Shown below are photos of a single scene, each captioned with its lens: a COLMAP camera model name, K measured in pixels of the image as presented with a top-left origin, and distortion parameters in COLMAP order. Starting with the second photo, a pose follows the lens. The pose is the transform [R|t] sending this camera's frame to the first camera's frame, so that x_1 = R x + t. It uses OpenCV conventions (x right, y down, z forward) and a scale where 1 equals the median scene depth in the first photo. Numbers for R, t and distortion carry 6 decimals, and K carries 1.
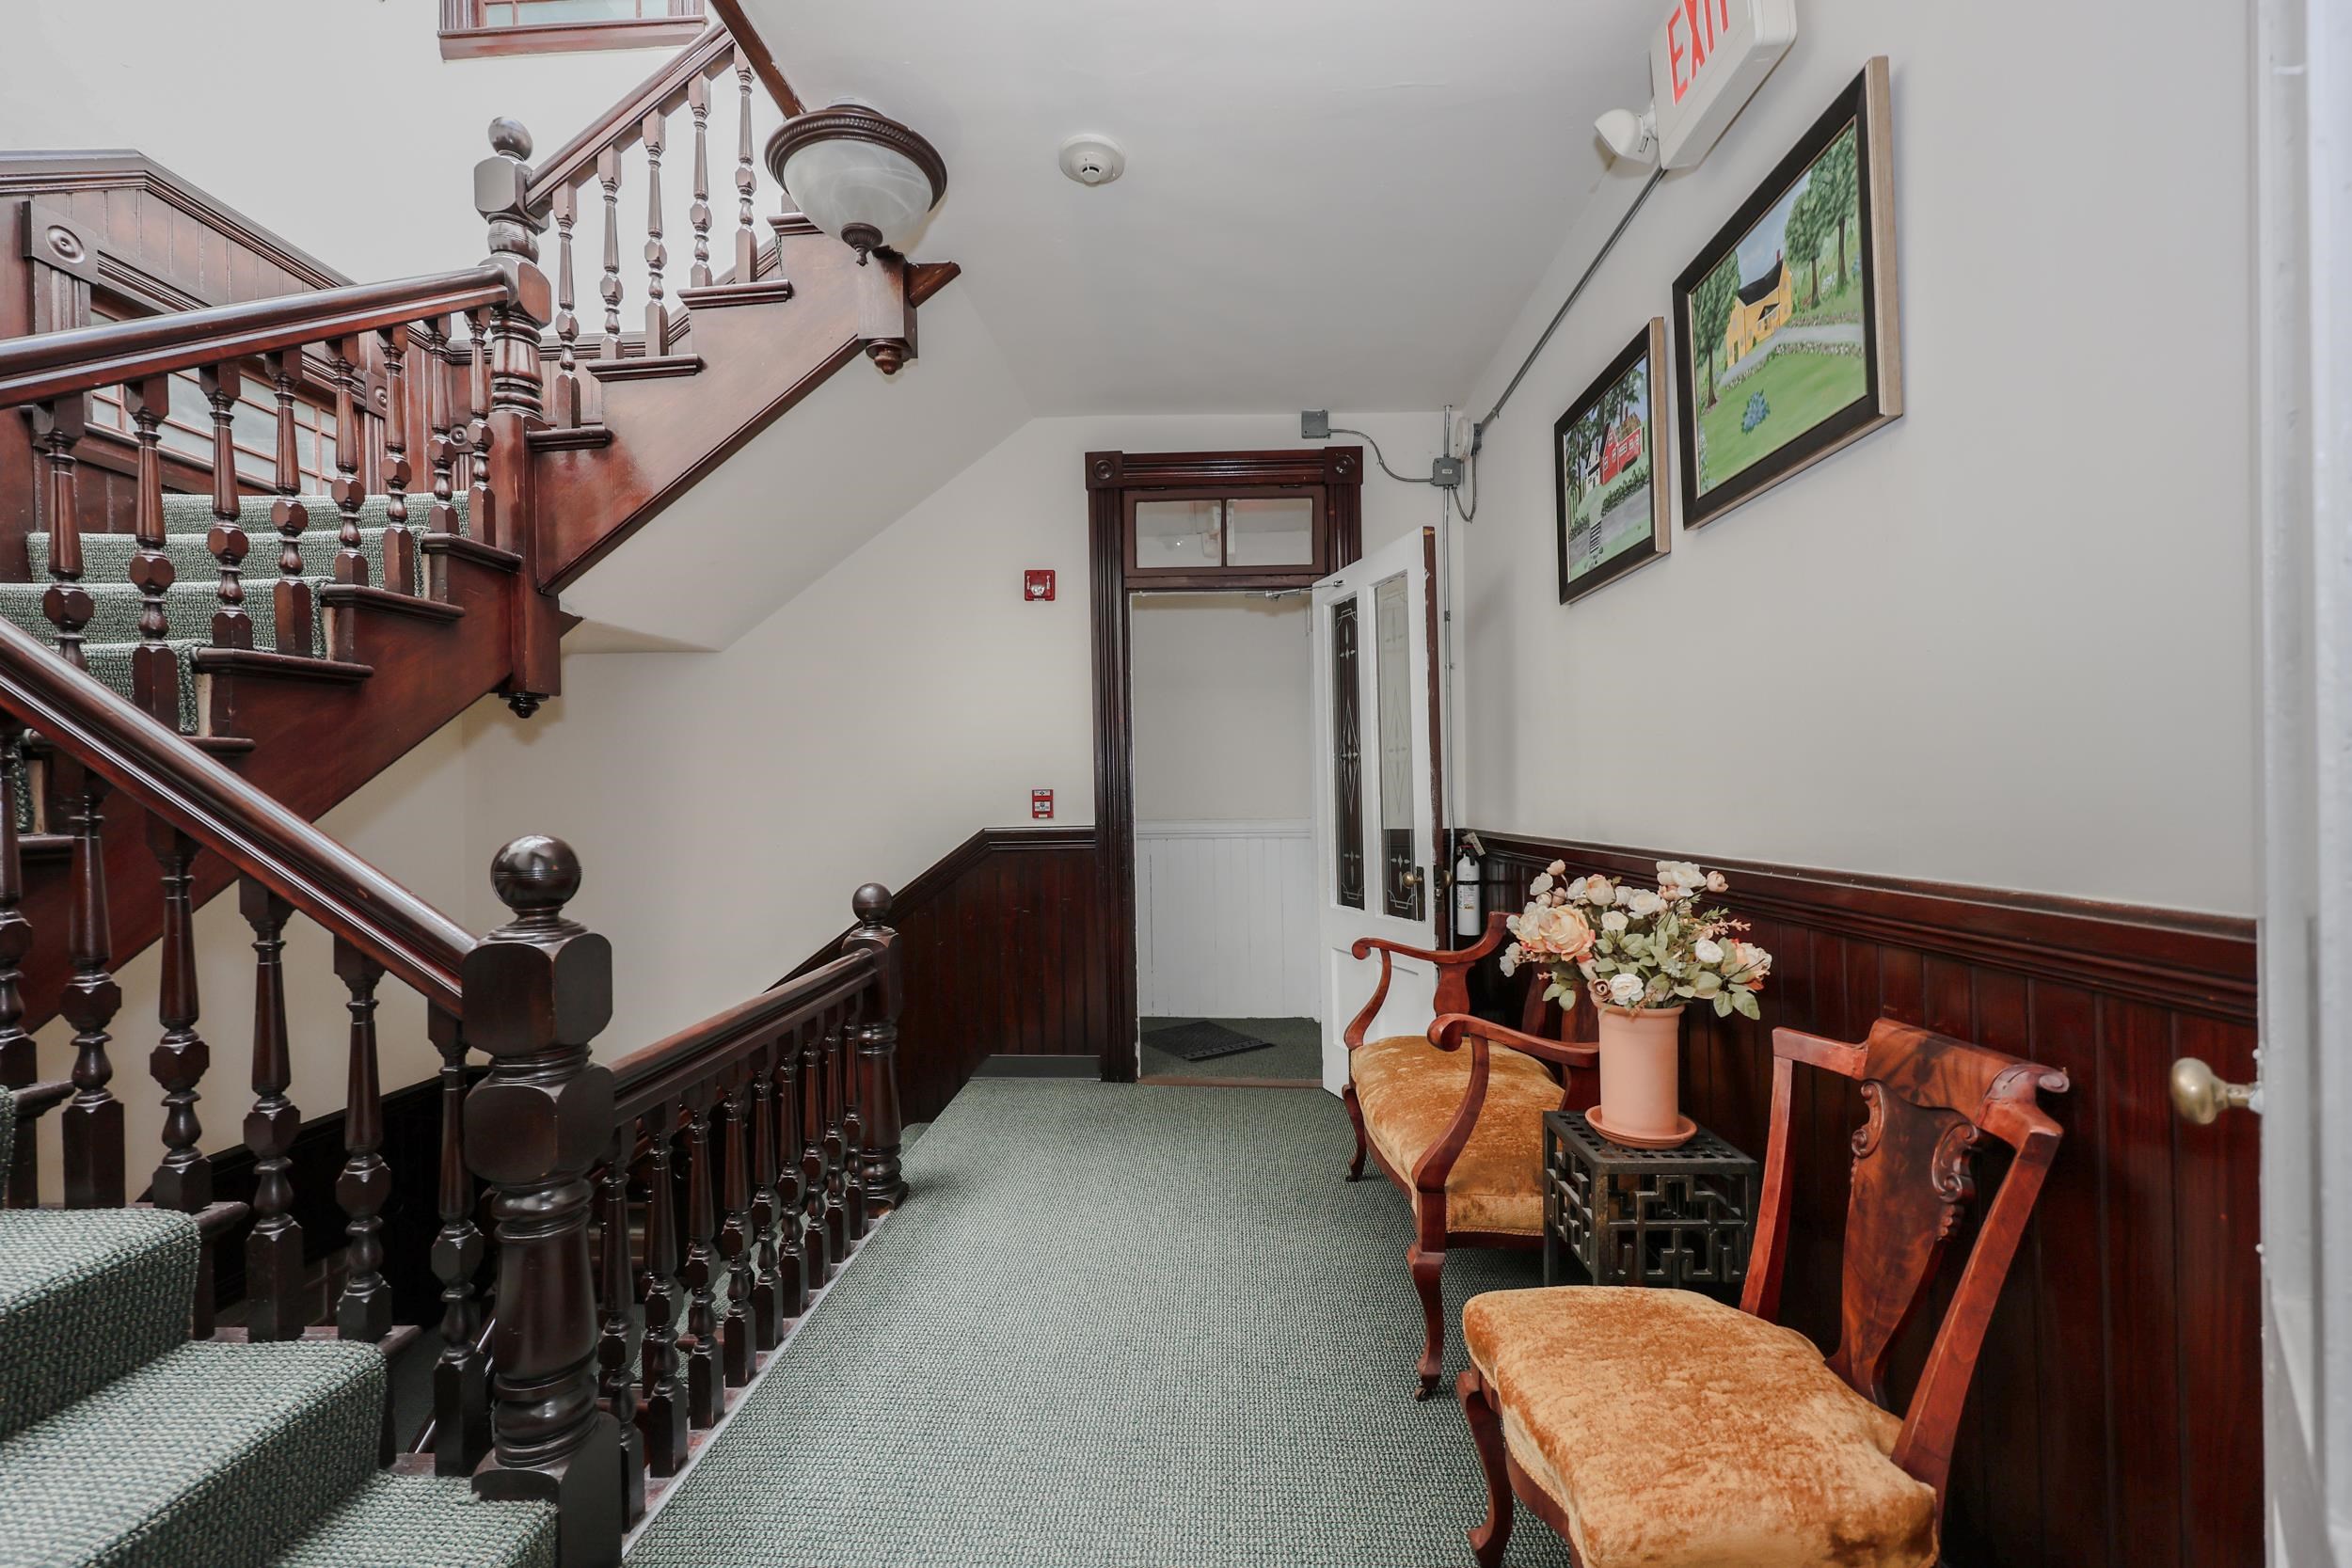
lens RADIAL K [[964.2, 0, 1176.0], [0, 964.2, 784.0], [0, 0, 1]] dist [-0.002360, -0.000258]
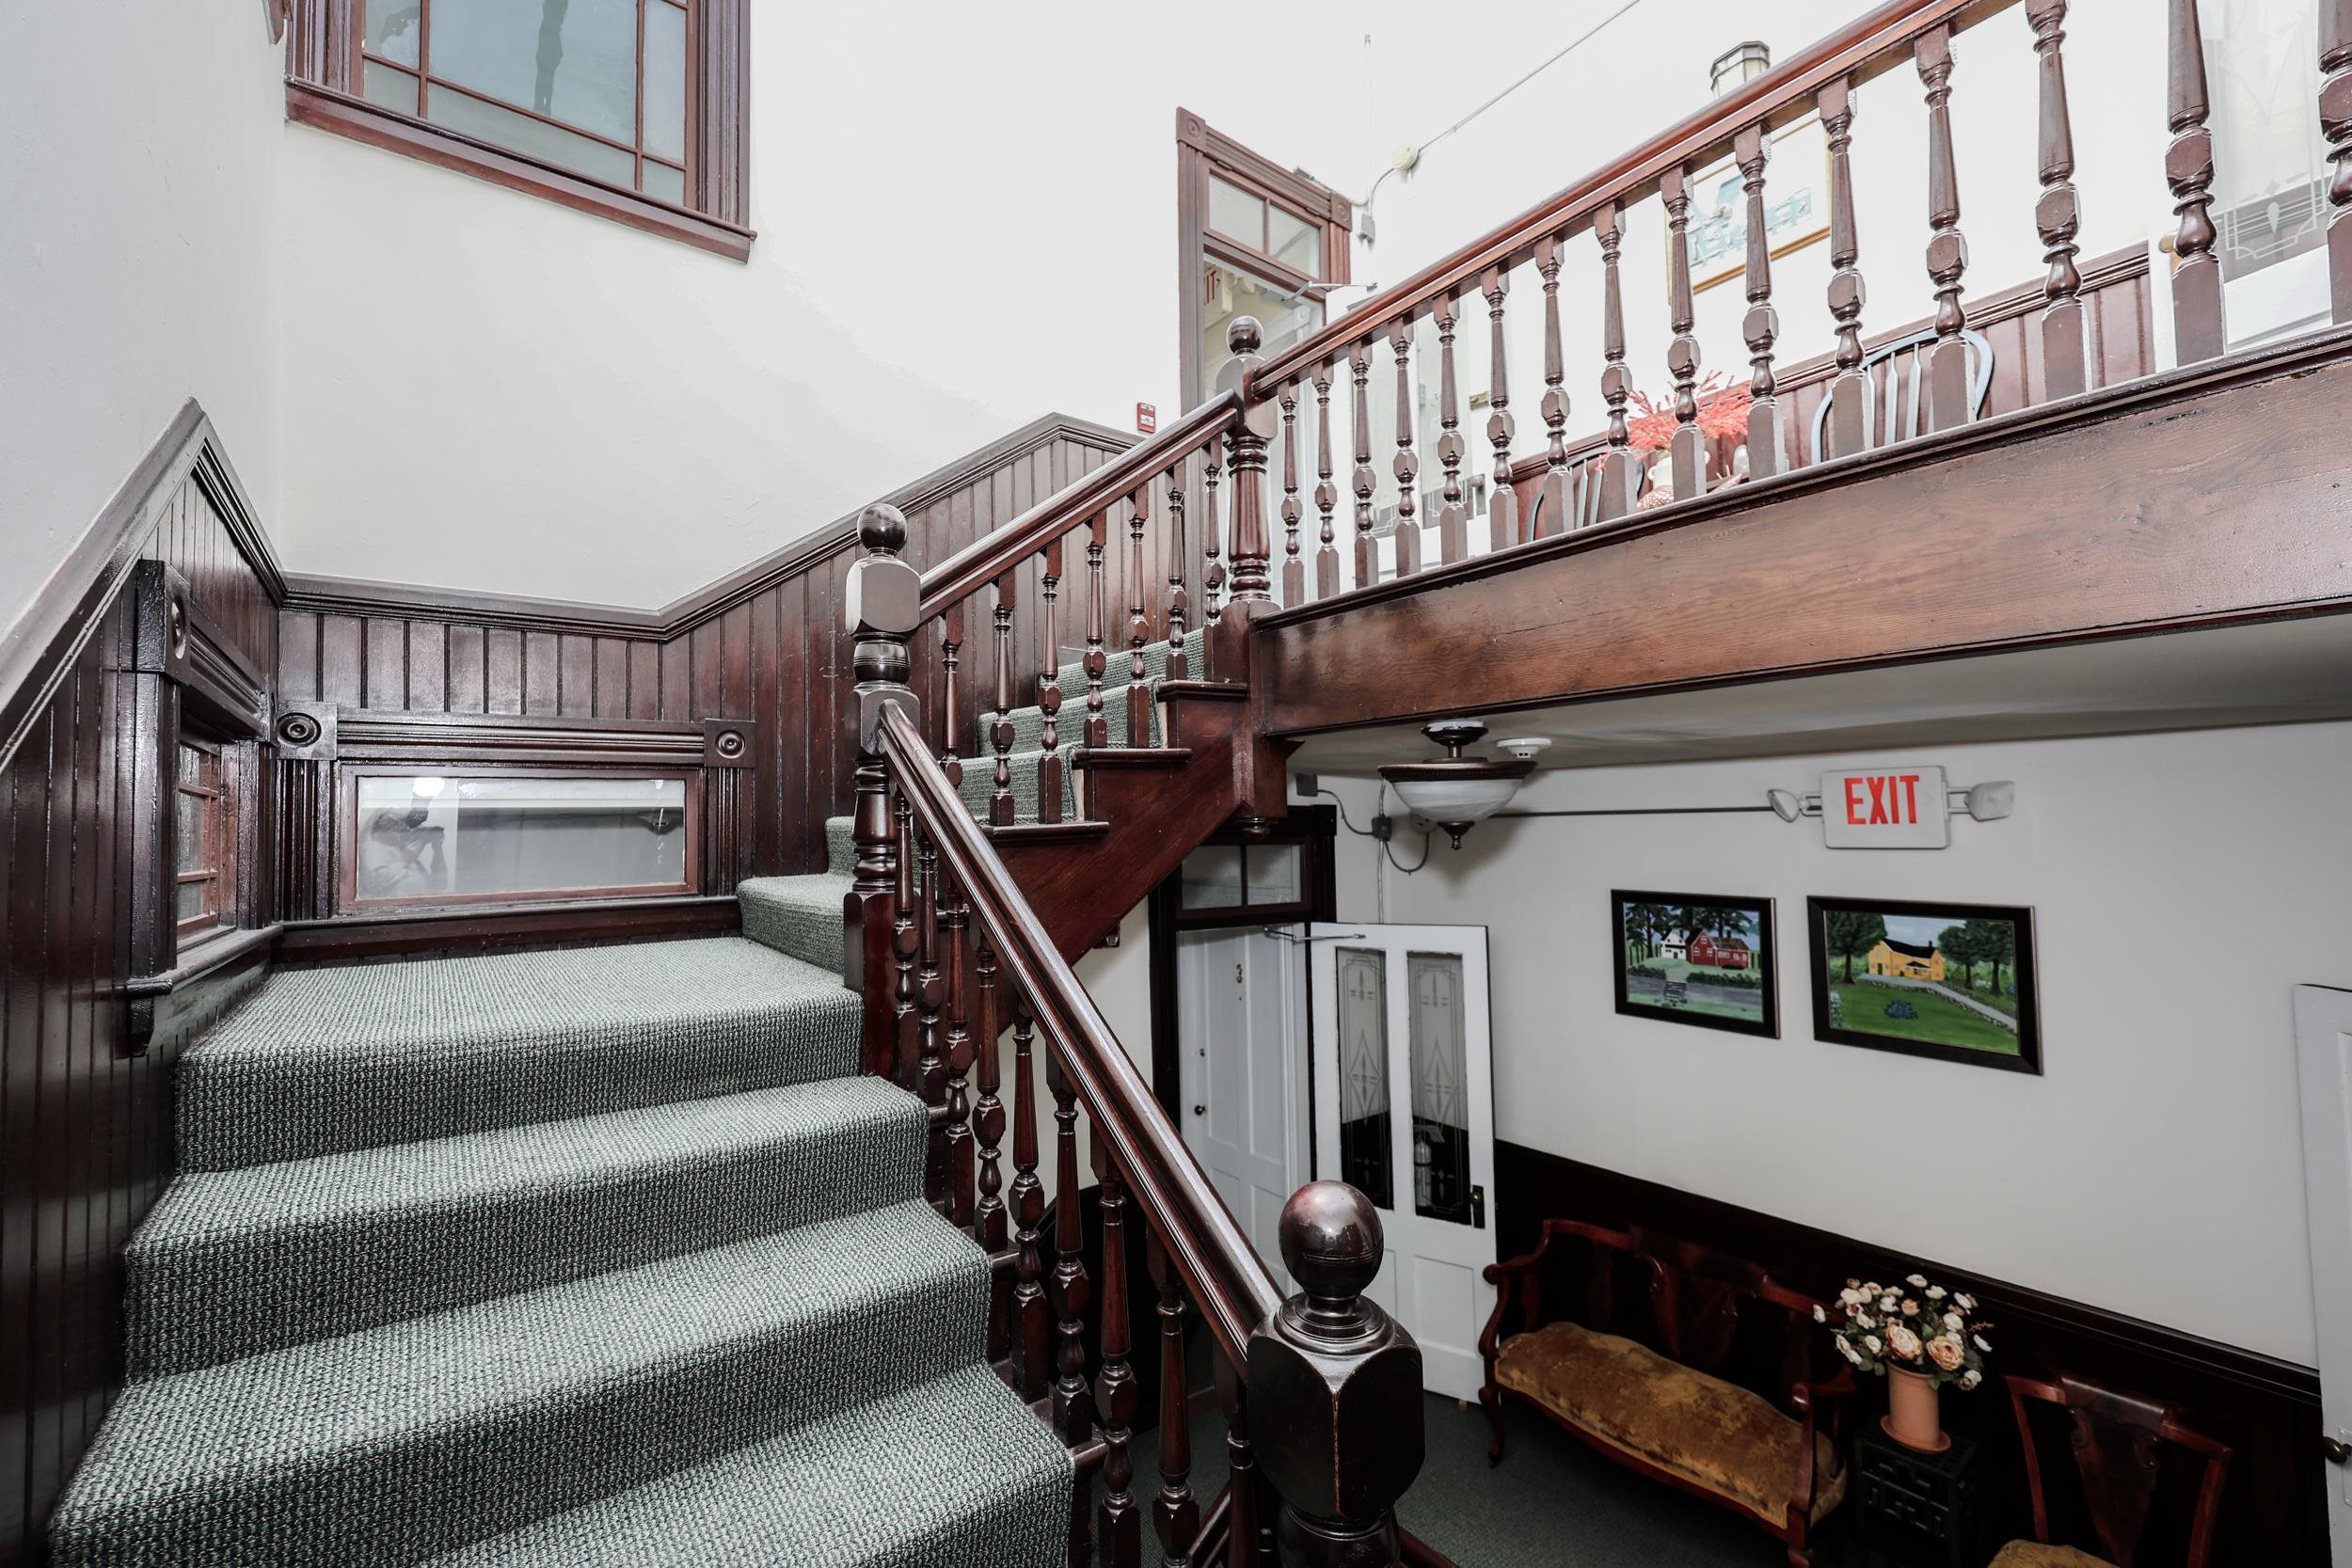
lens RADIAL K [[964.2, 0, 1176.0], [0, 964.2, 784.0], [0, 0, 1]] dist [-0.002360, -0.000258]
pose [[0.759114, 0.026521, 0.650417, -1.732522], [-0.001039, 0.999218, -0.039532, -0.757012], [-0.650956, 0.029333, 0.758548, 0.480566]]
